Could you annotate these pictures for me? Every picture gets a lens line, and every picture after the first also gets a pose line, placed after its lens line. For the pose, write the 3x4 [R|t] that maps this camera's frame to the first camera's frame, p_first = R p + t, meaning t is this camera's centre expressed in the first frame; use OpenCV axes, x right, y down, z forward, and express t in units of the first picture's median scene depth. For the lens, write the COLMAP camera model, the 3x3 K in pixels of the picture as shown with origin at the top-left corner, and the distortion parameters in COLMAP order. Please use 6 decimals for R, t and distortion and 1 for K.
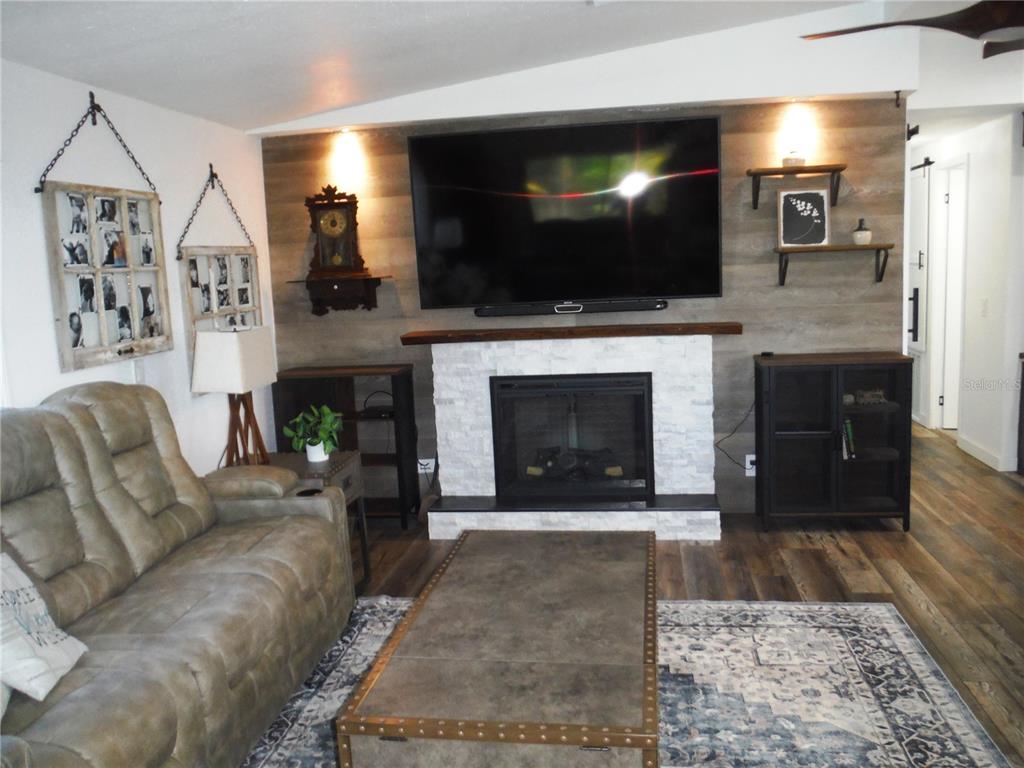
lens RADIAL K [[835.9, 0, 507.4], [0, 835.9, 369.7], [0, 0, 1]] dist [-0.068711, 0.023827]
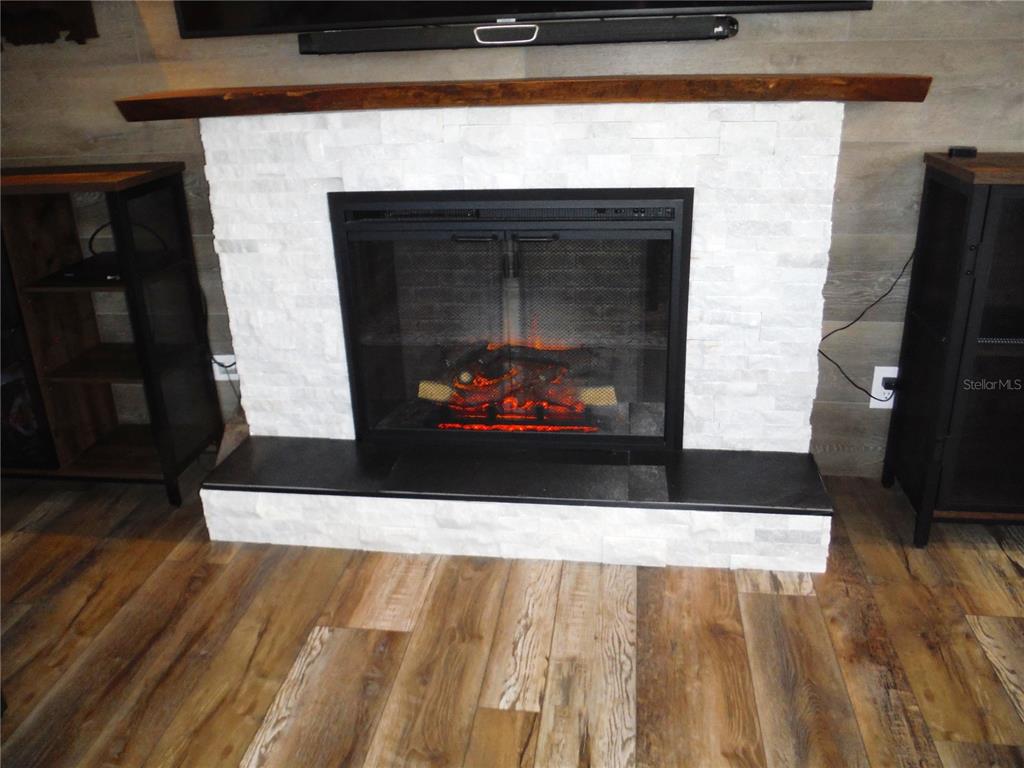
lens RADIAL K [[835.9, 0, 507.4], [0, 835.9, 369.7], [0, 0, 1]] dist [-0.068711, 0.023827]
pose [[0.999871, 0.005890, 0.014918, 0.069573], [-0.009506, 0.966776, 0.255449, -0.015016], [-0.012918, -0.255558, 0.966707, 0.551626]]
